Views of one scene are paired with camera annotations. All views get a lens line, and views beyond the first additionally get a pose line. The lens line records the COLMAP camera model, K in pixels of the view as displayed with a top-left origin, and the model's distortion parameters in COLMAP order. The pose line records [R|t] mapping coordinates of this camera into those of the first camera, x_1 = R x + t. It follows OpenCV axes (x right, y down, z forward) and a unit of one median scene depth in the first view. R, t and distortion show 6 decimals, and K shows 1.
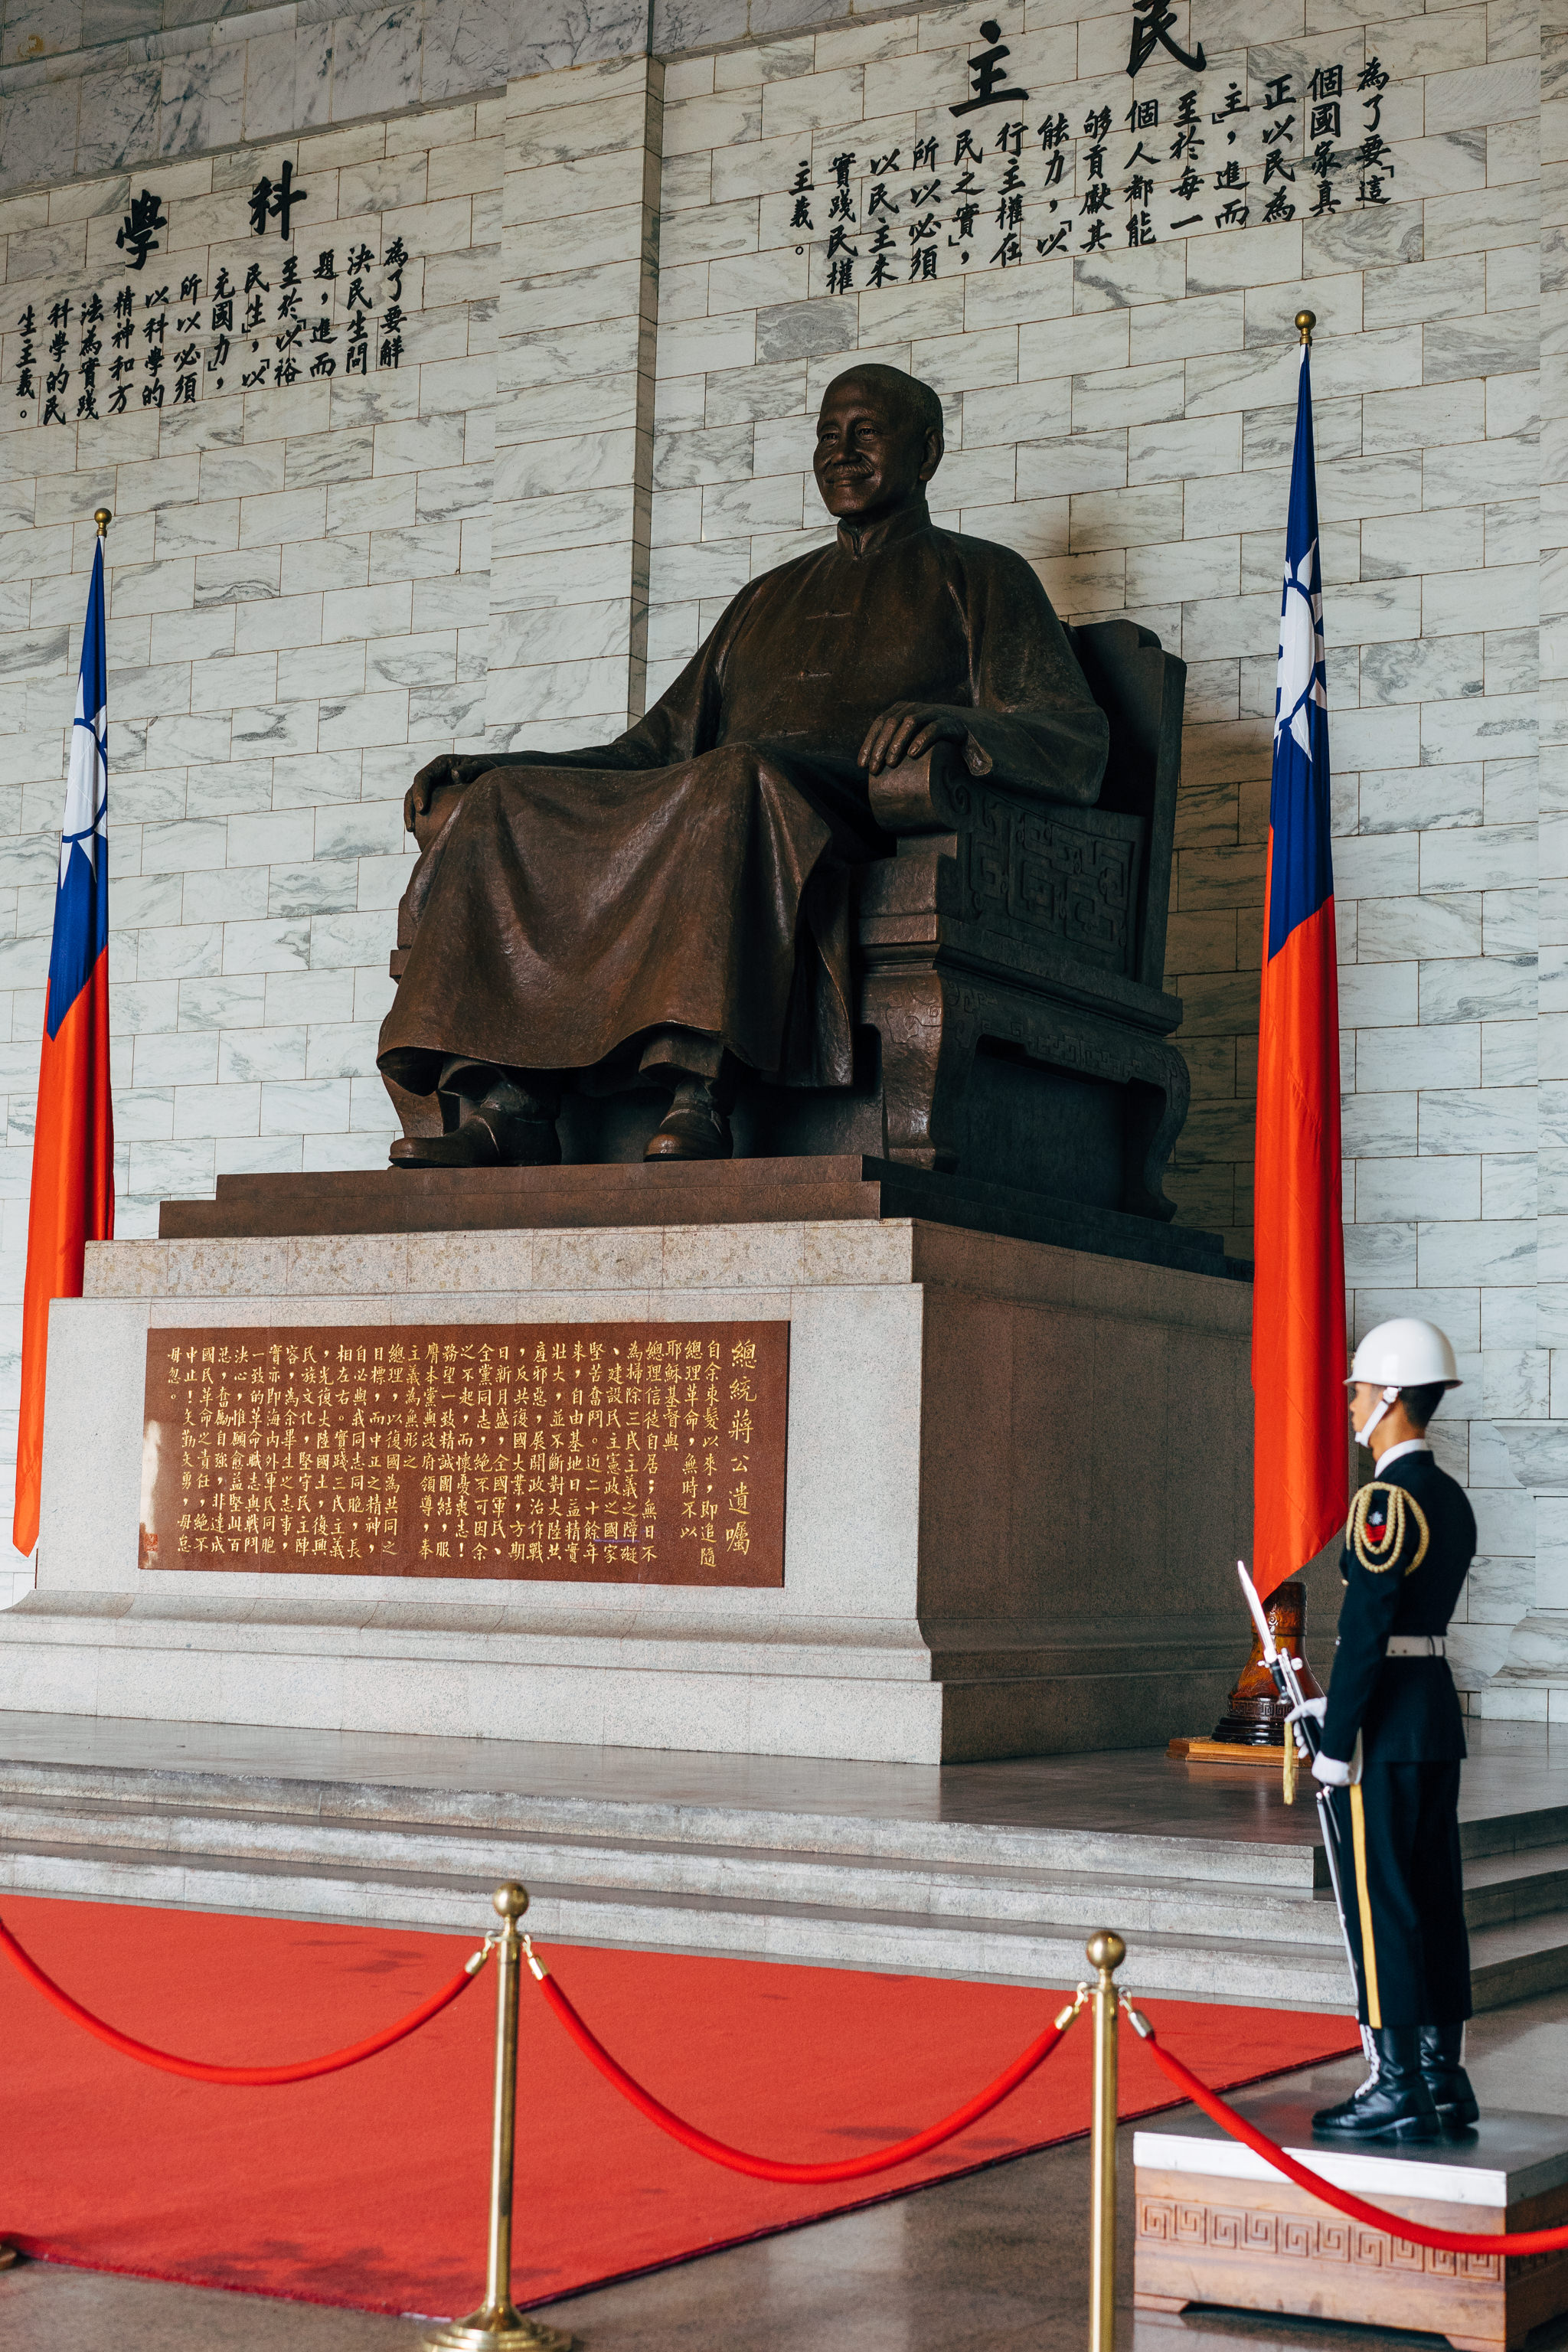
lens RADIAL K [[3663.3, 0, 784.0], [0, 3663.3, 1176.0], [0, 0, 1]] dist [-0.004638, -0.084821]
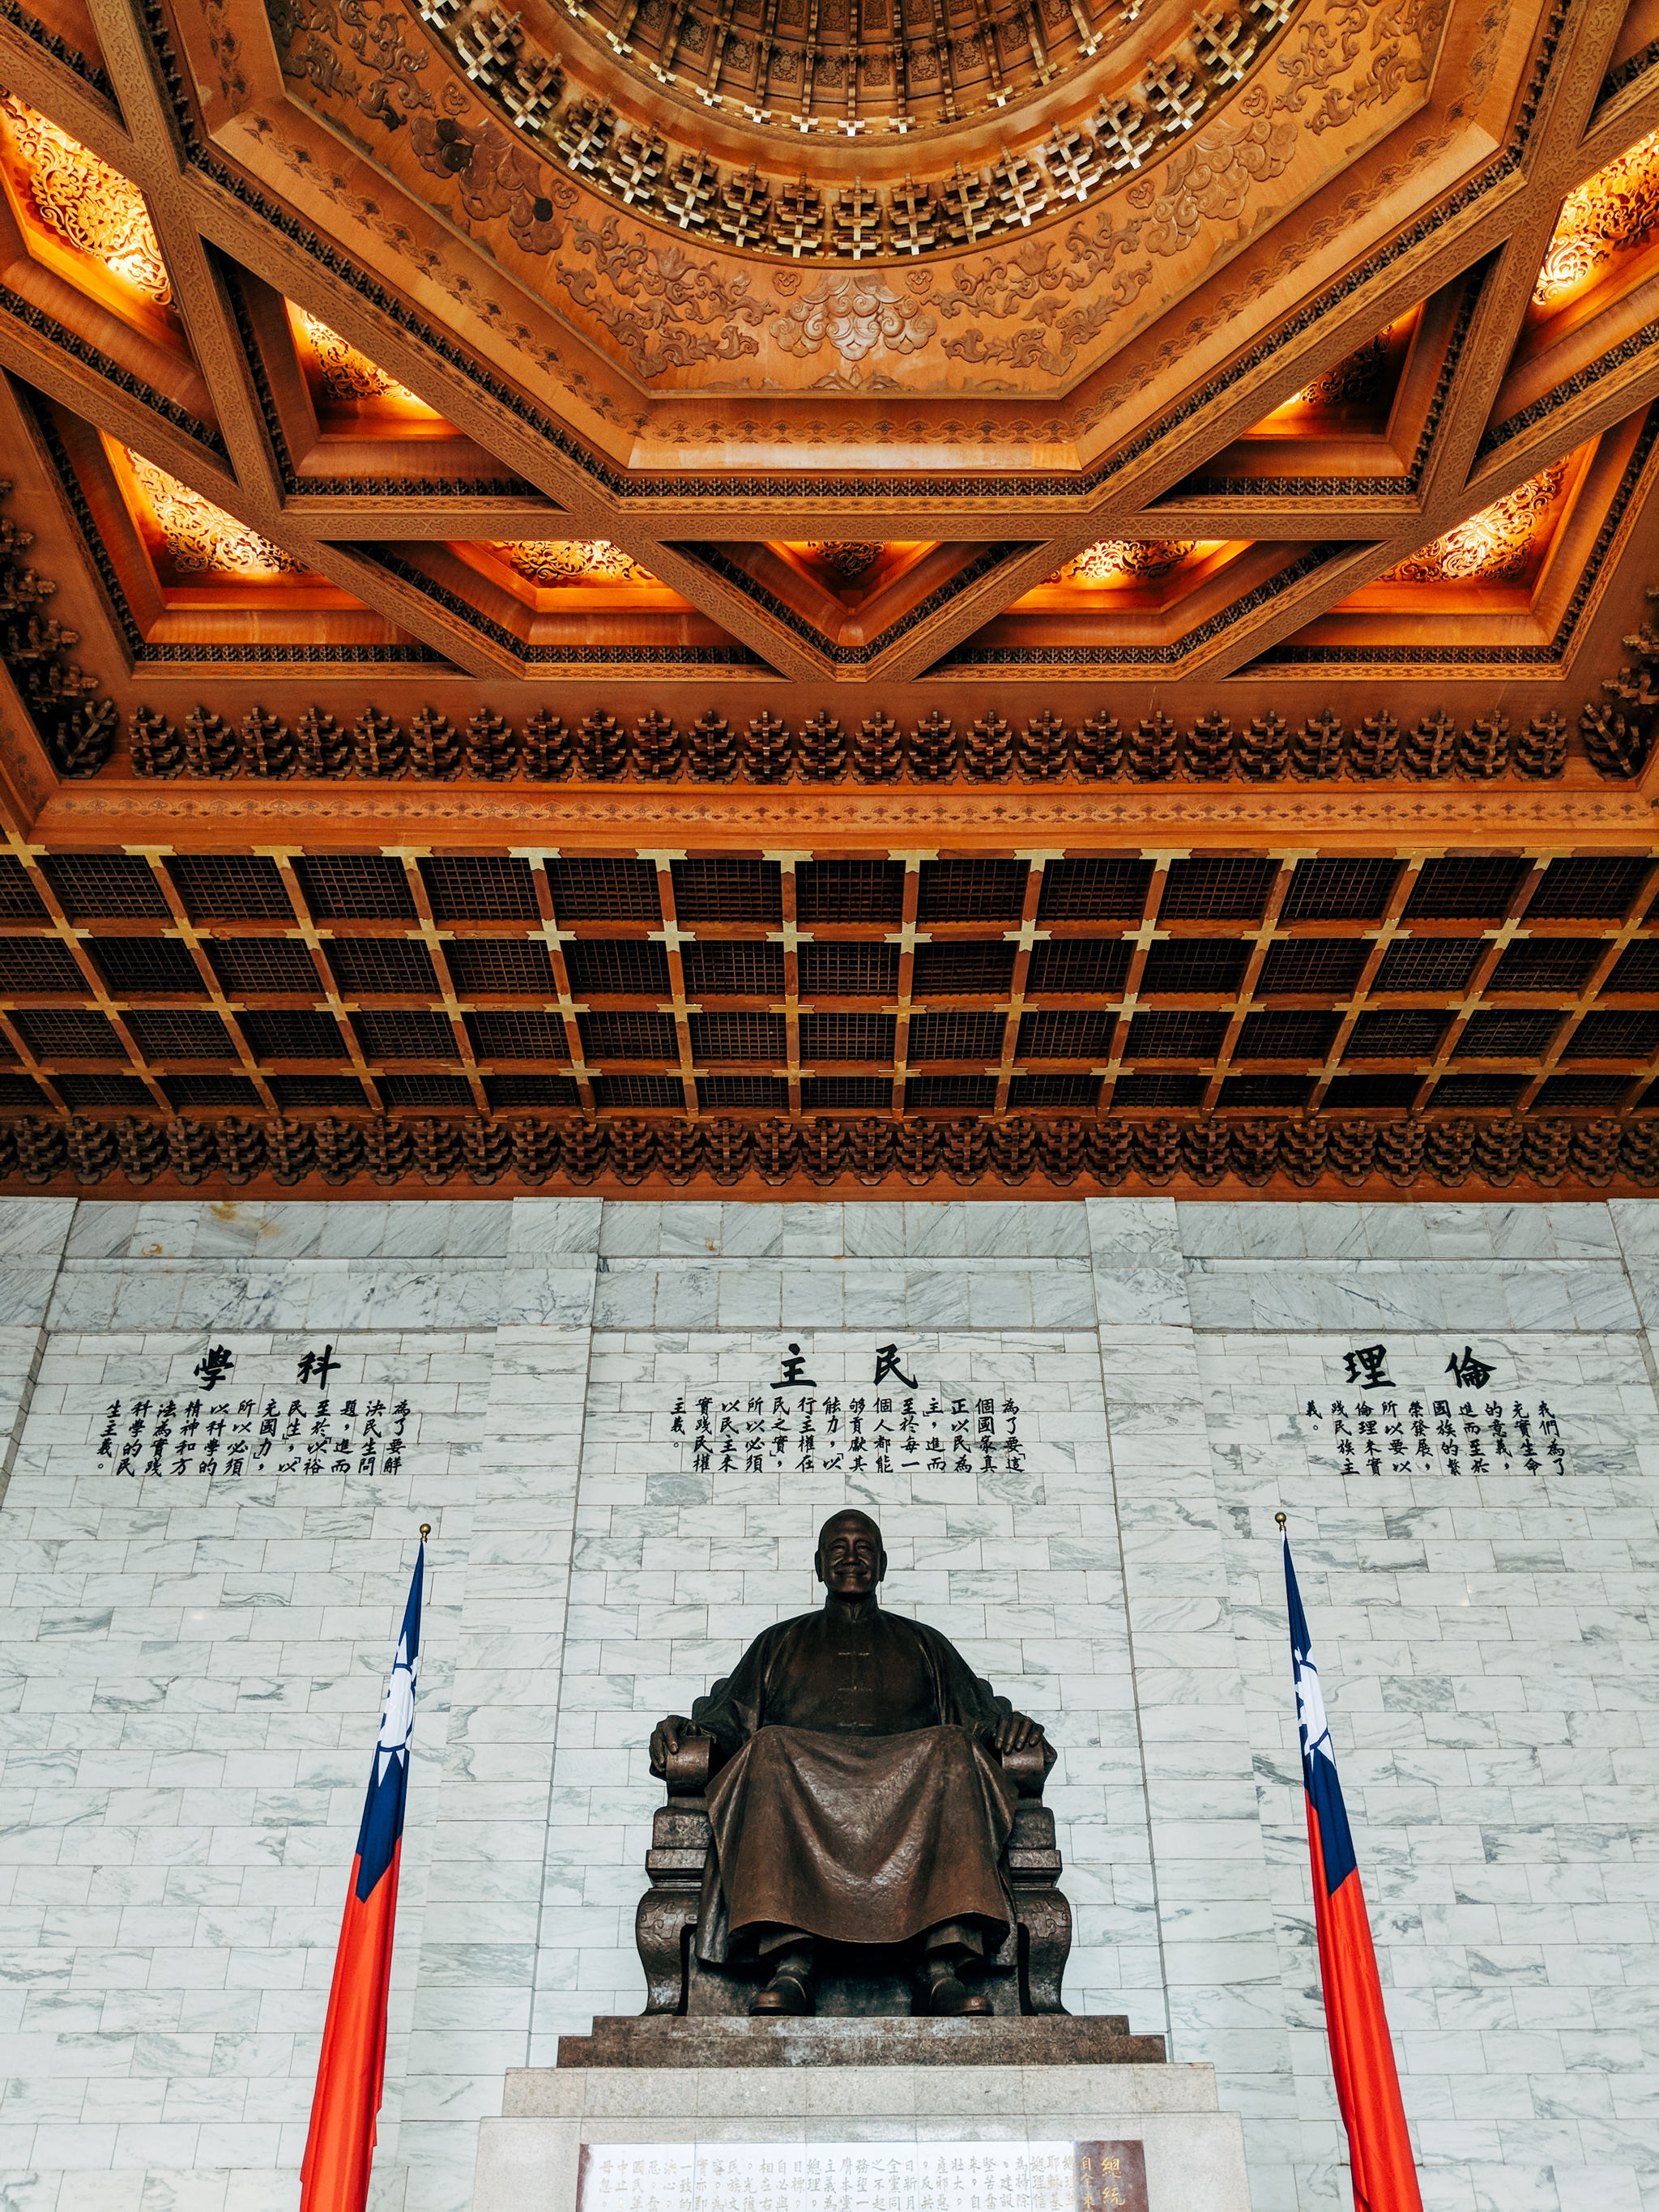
lens RADIAL K [[1763.0, 0, 829.9], [0, 1763.0, 1088.7], [0, 0, 1]] dist [0.054074, -0.117798]
pose [[0.871168, 0.257296, 0.418169, -0.349960], [-0.024423, 0.873348, -0.486483, 0.013654], [-0.490377, 0.413596, 0.767117, 0.238555]]
